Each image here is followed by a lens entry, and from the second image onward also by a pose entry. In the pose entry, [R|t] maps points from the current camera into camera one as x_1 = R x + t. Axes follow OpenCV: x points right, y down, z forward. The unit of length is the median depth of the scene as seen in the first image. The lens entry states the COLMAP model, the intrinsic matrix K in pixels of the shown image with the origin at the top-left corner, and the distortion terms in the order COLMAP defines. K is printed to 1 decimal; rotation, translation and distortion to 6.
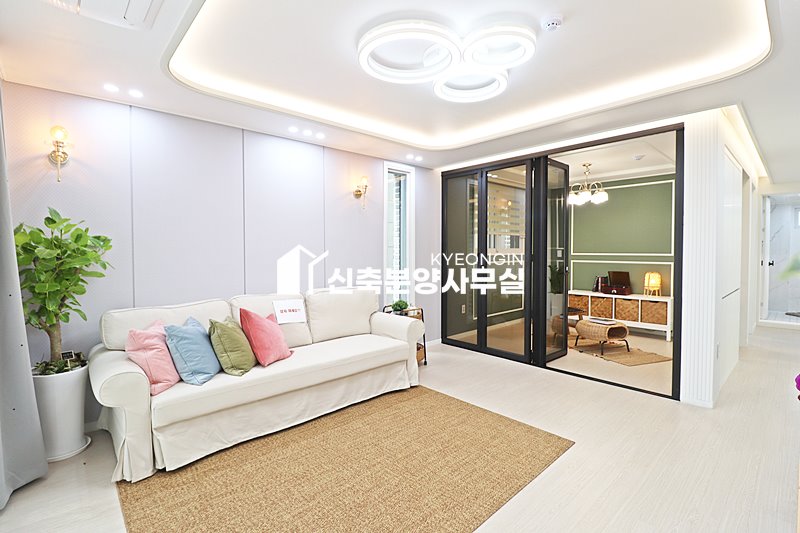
lens RADIAL K [[372.8, 0, 397.4], [0, 372.8, 266.5], [0, 0, 1]] dist [-0.005606, -0.009525]
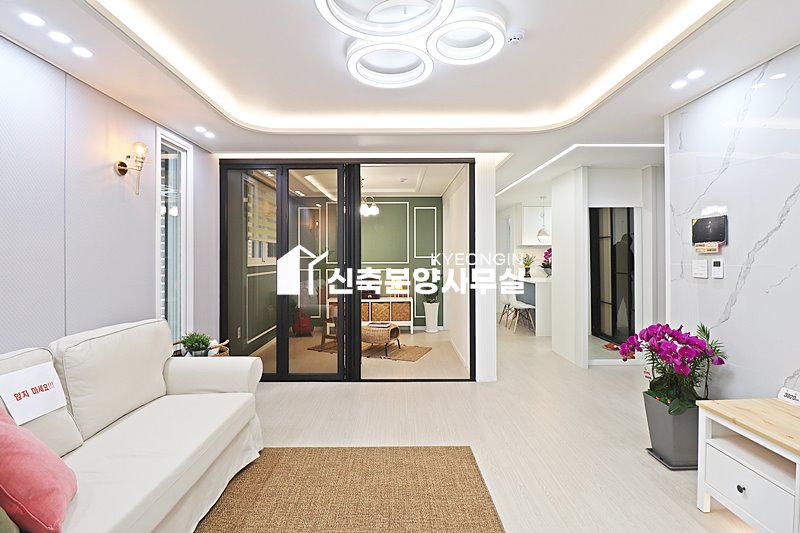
lens RADIAL K [[372.8, 0, 398.8], [0, 372.8, 260.5], [0, 0, 1]] dist [-0.005606, -0.009525]
pose [[0.667253, -0.006674, 0.744801, -0.293560], [0.035037, 0.999134, -0.022436, -0.018059], [-0.744007, 0.041066, 0.666909, 0.306013]]
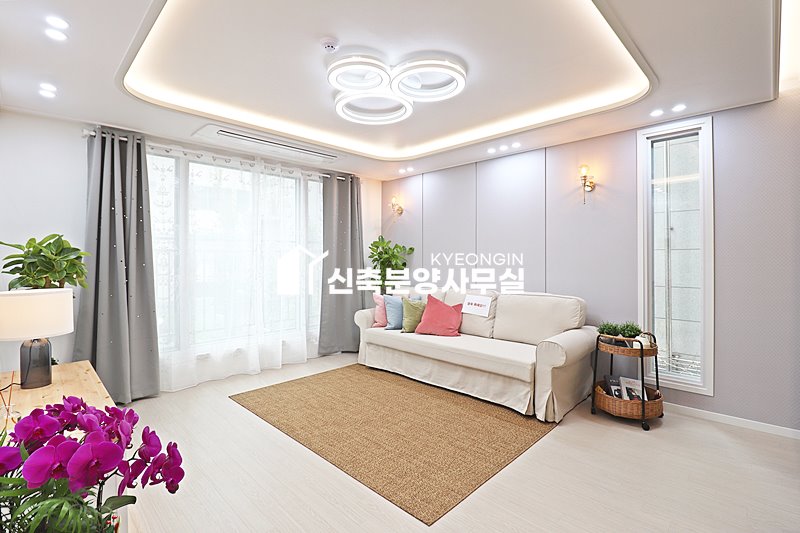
lens RADIAL K [[372.8, 0, 404.6], [0, 372.8, 261.7], [0, 0, 1]] dist [-0.005606, -0.009525]
pose [[0.053649, 0.000047, -0.998560, 0.808848], [-0.052948, 0.998593, -0.002798, -0.001907], [0.997155, 0.053022, 0.053576, 0.631851]]
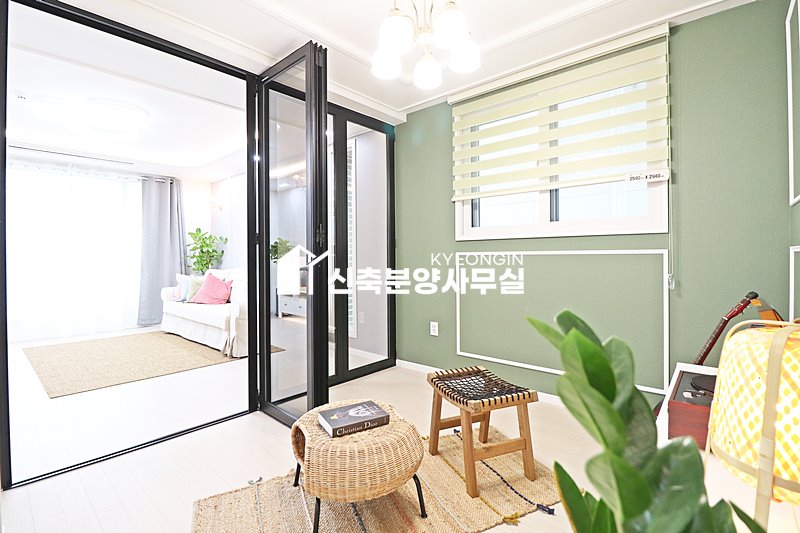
lens RADIAL K [[372.8, 0, 398.5], [0, 372.8, 263.0], [0, 0, 1]] dist [-0.005606, -0.009525]
pose [[0.115412, 0.008560, -0.993281, 1.174595], [-0.045835, 0.998944, 0.003283, 0.012565], [0.992260, 0.045149, 0.115683, 1.307430]]
